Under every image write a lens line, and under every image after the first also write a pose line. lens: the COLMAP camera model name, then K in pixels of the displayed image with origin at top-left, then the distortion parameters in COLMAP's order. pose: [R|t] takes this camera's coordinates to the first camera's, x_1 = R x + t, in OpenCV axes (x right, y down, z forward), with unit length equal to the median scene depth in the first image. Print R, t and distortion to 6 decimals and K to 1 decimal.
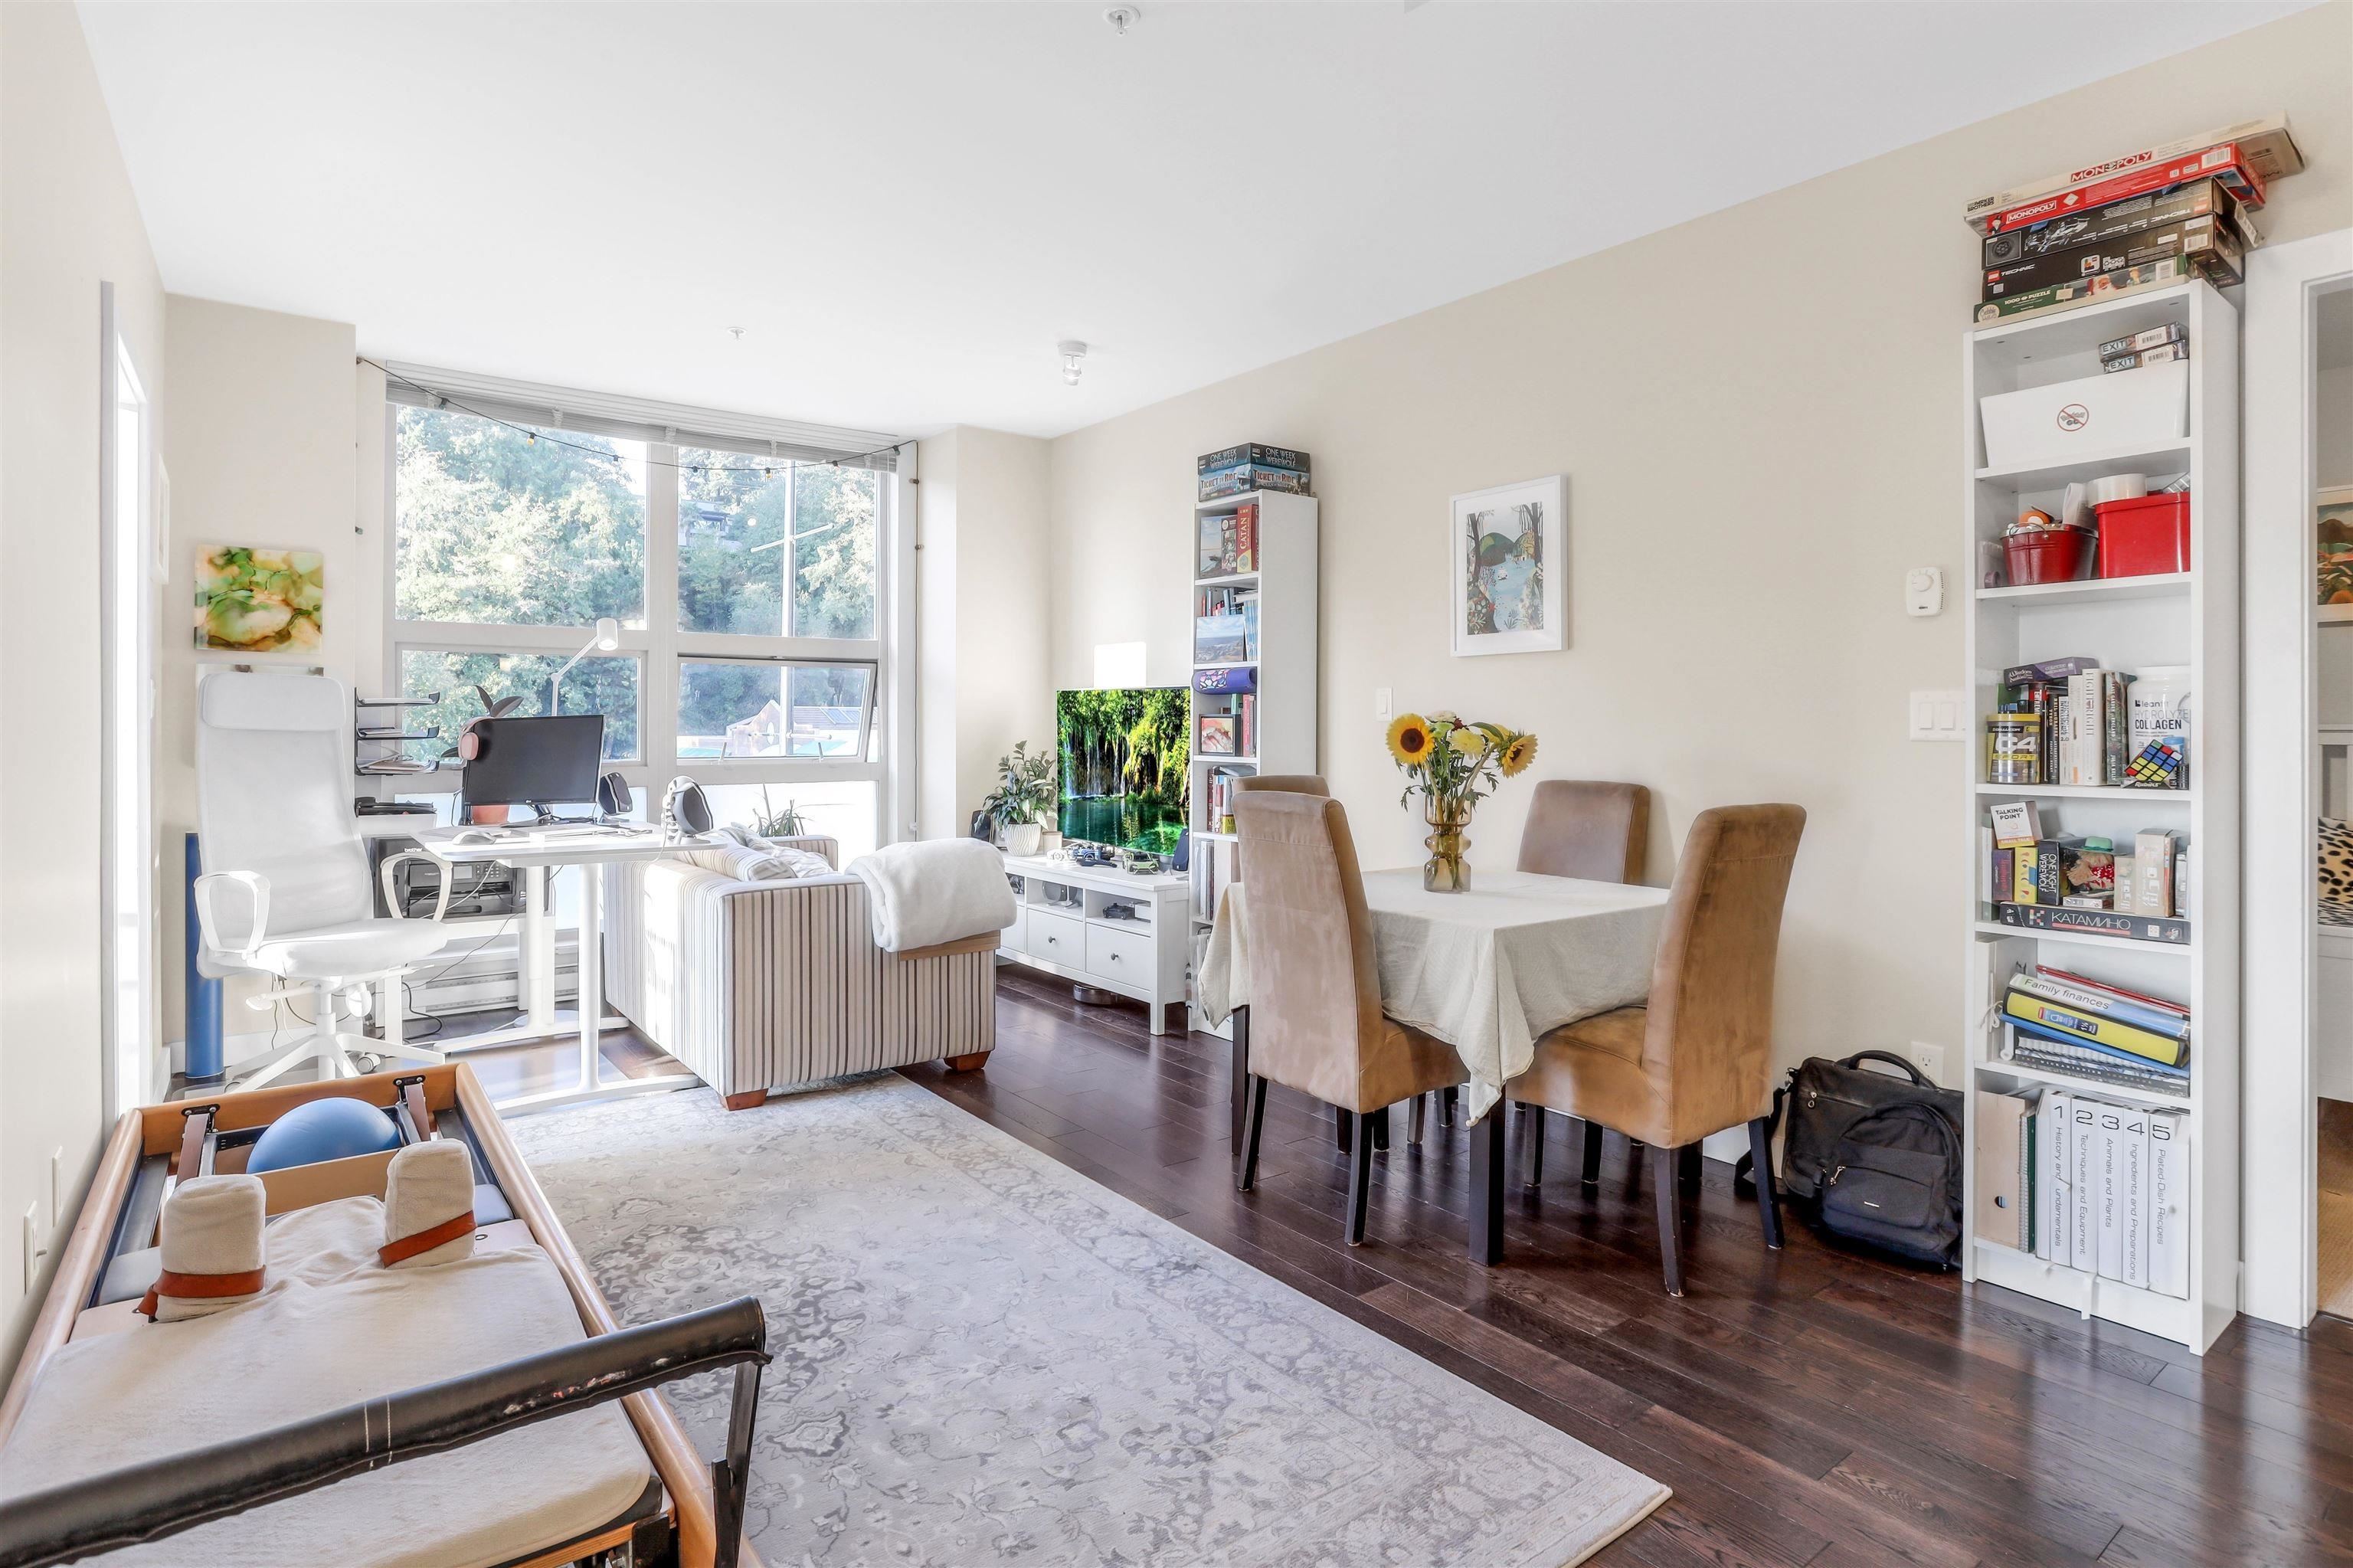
lens RADIAL K [[1203.7, 0, 1179.9], [0, 1203.7, 731.3], [0, 0, 1]] dist [-0.069089, 0.038481]
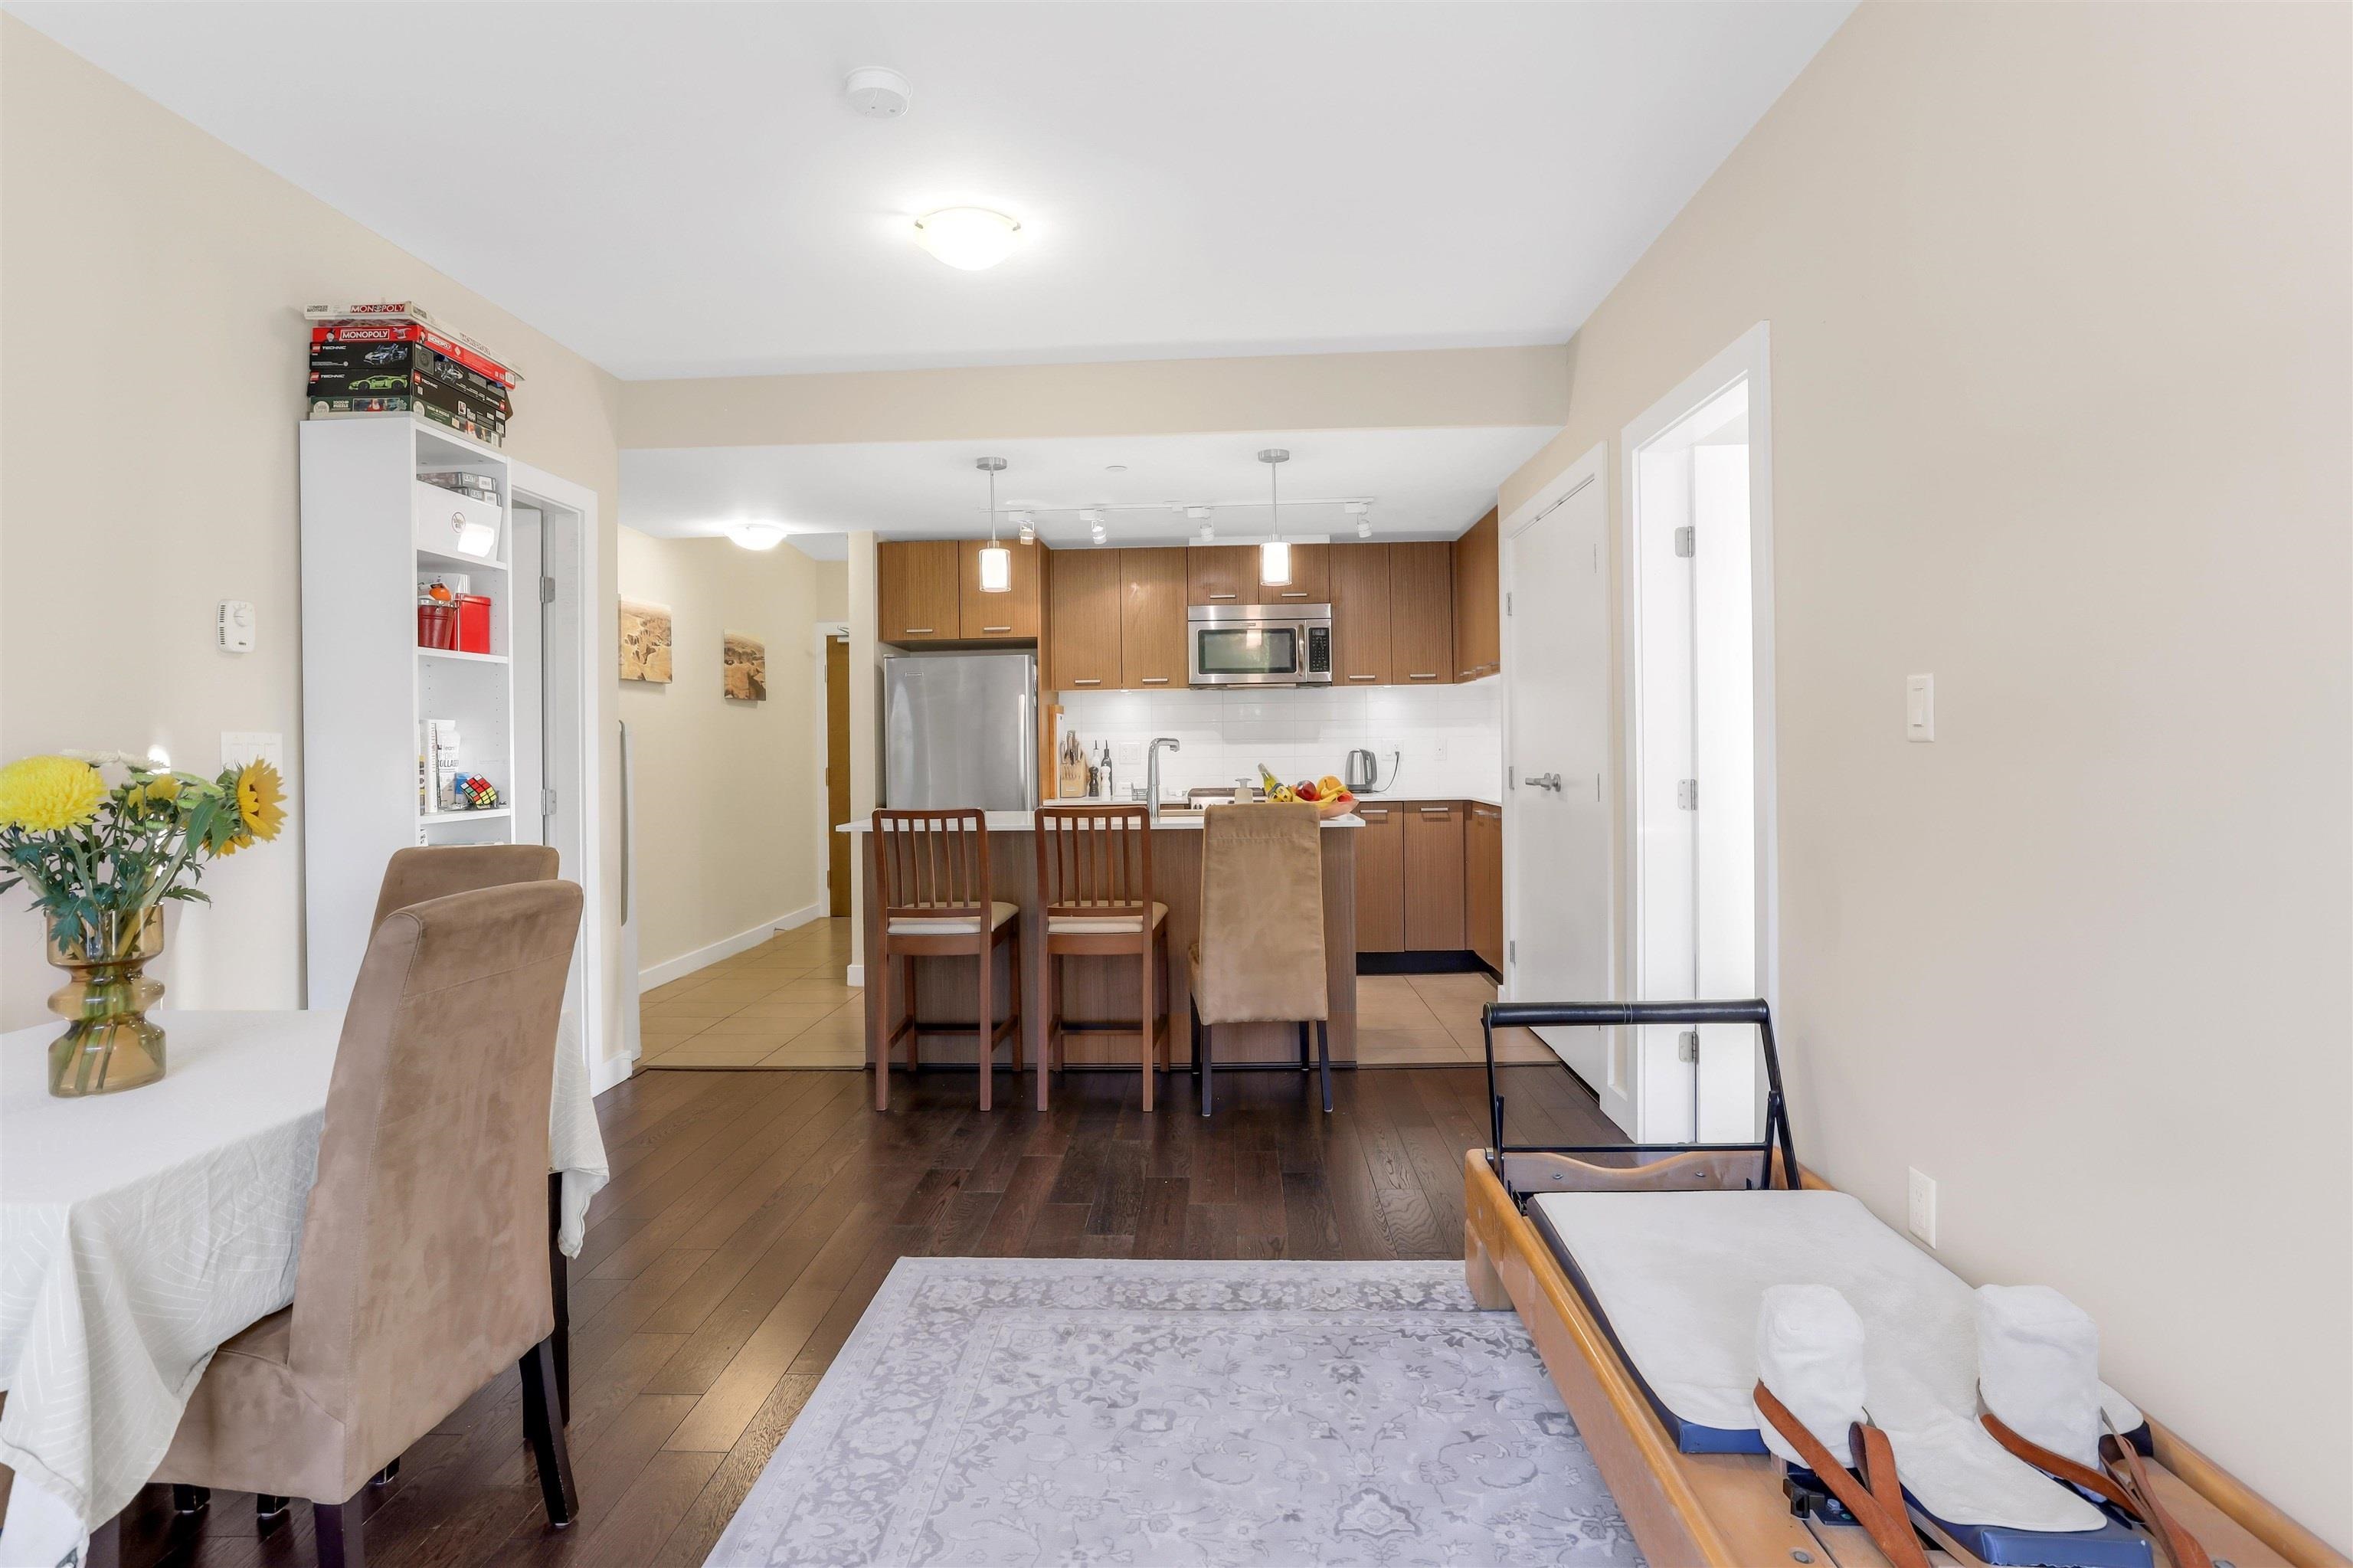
lens RADIAL K [[1182.4, 0, 1170.6], [0, 1182.4, 737.0], [0, 0, 1]] dist [-0.045619, 0.034568]
pose [[-0.764313, 0.012409, 0.644726, -0.390389], [0.014355, 0.999894, -0.002227, -0.012538], [-0.644686, 0.007553, -0.764410, 0.889555]]
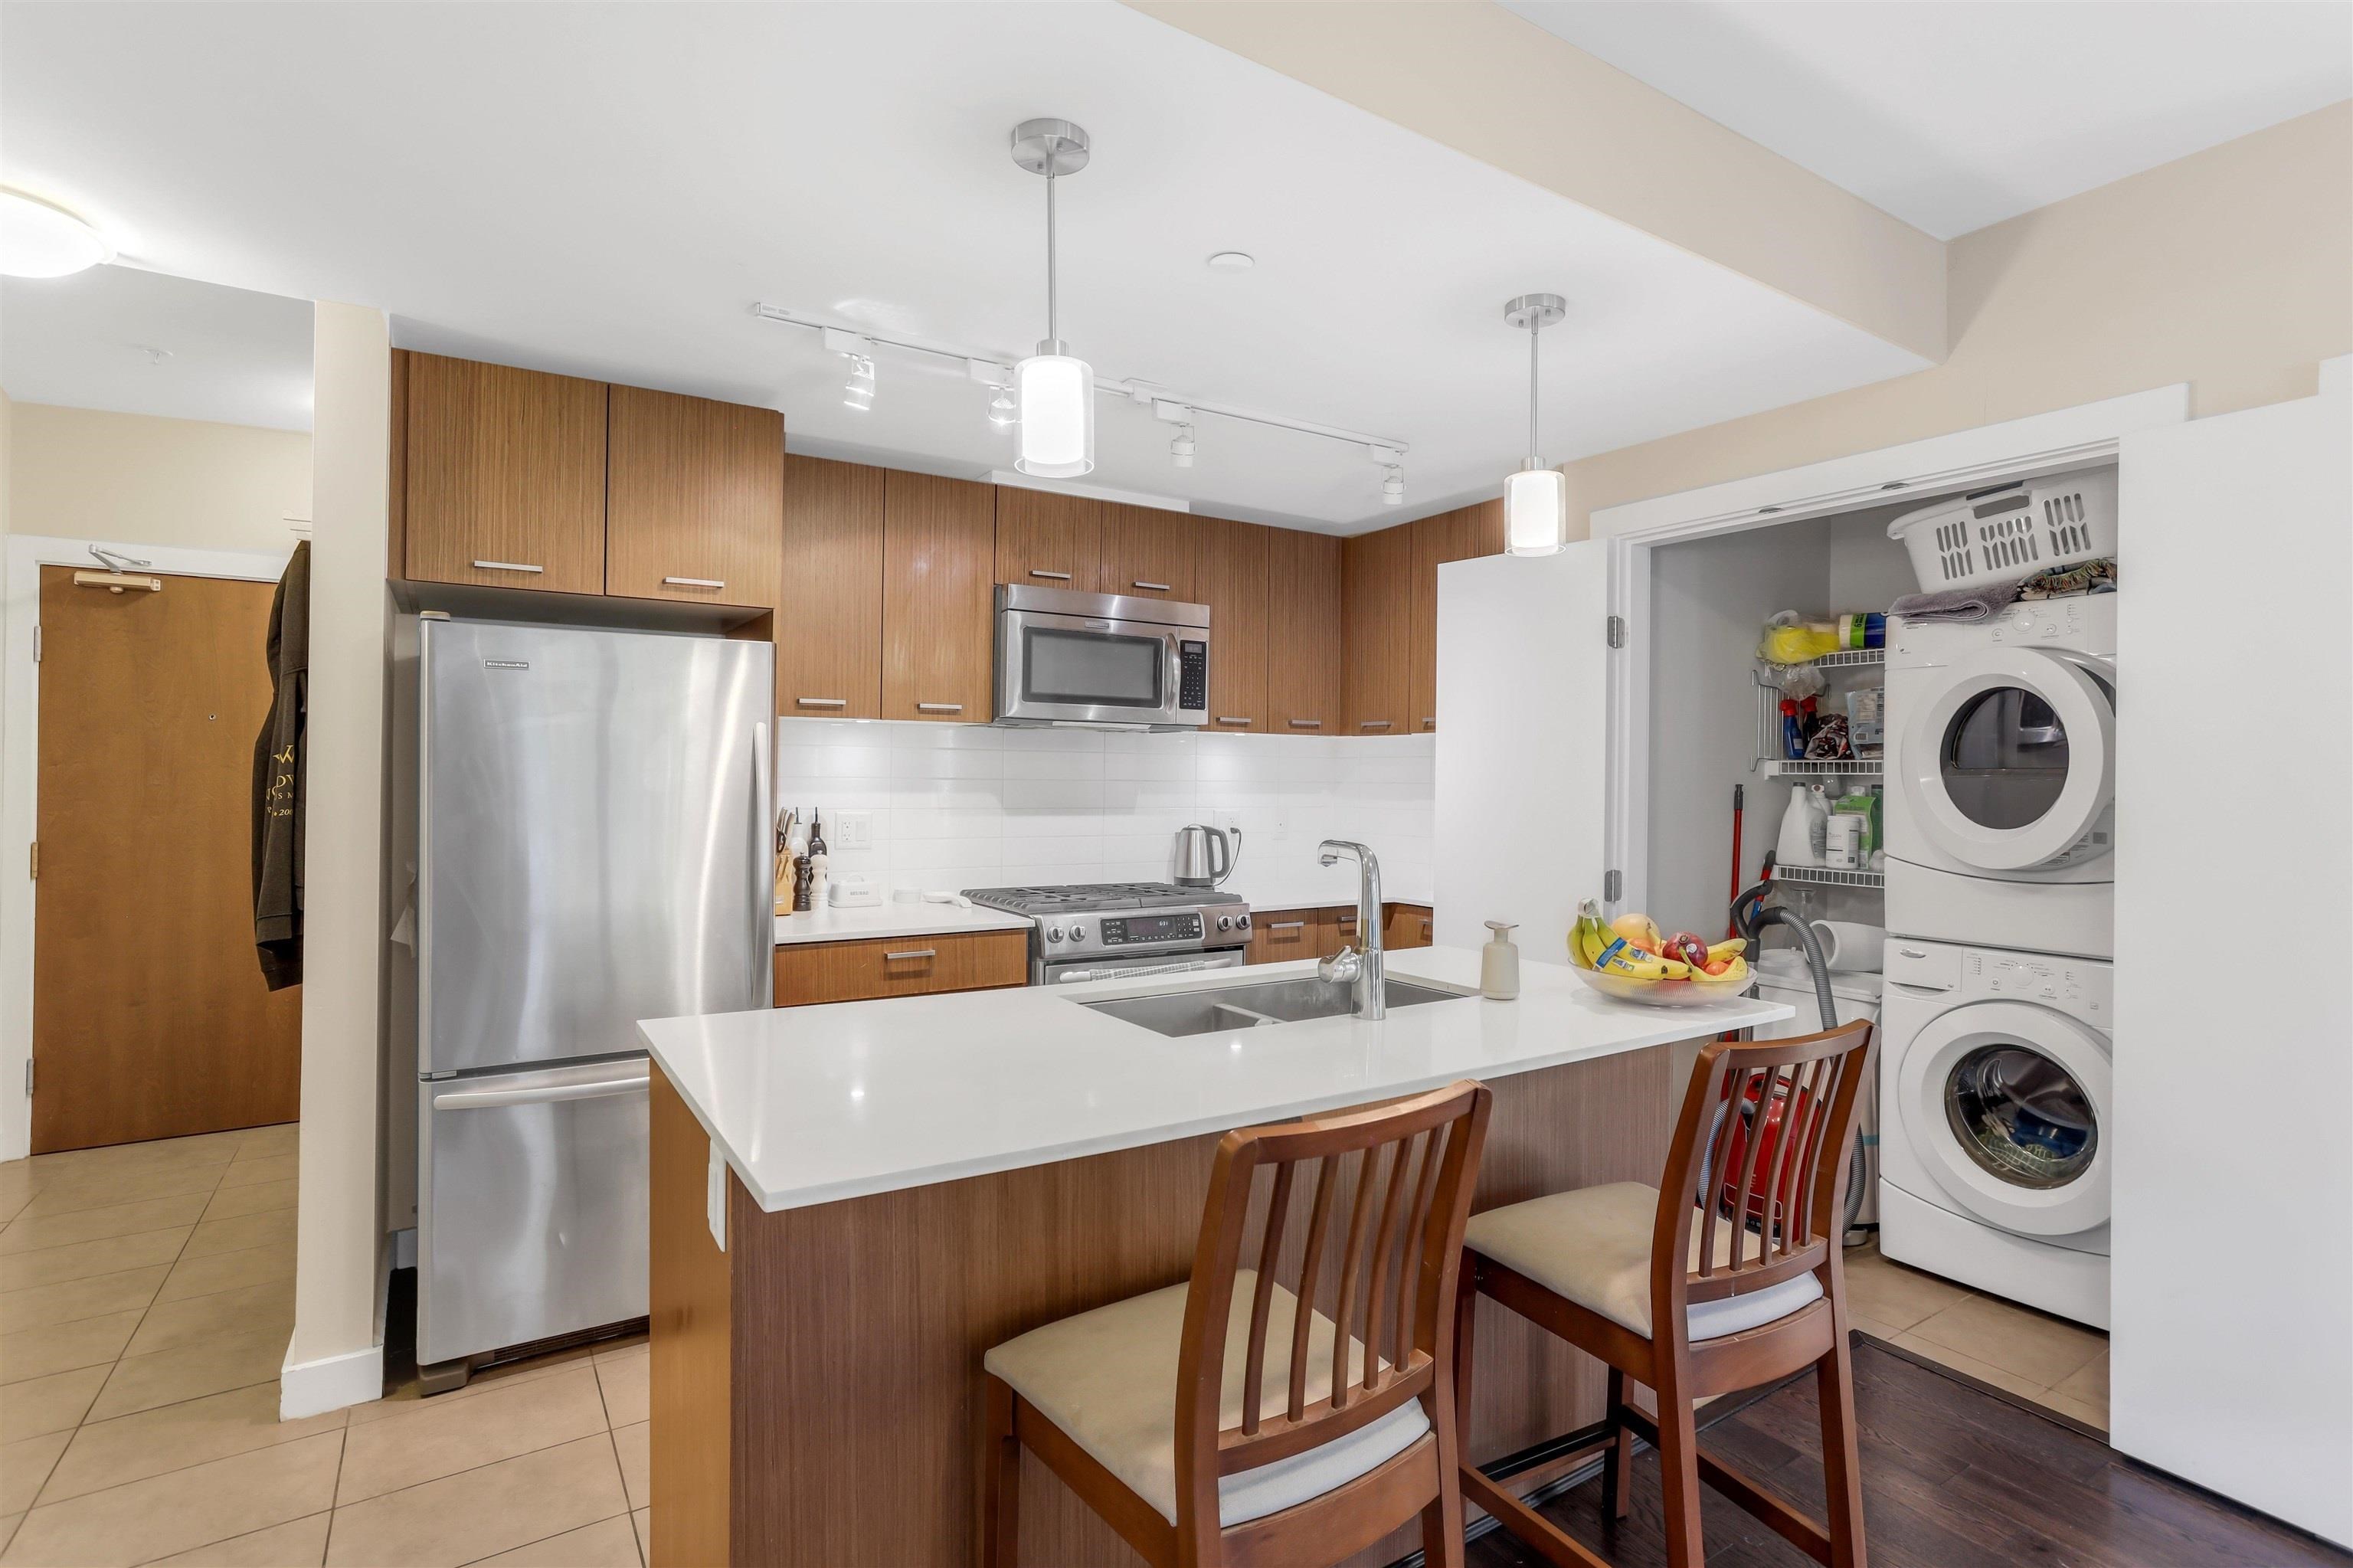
lens RADIAL K [[1153.8, 0, 1172.9], [0, 1153.8, 795.7], [0, 0, 1]] dist [-0.047825, 0.032211]
pose [[-0.995951, -0.017159, 0.088242, 0.406574], [-0.015386, 0.999667, 0.020729, -0.045746], [-0.088568, 0.019287, -0.995883, 0.549113]]
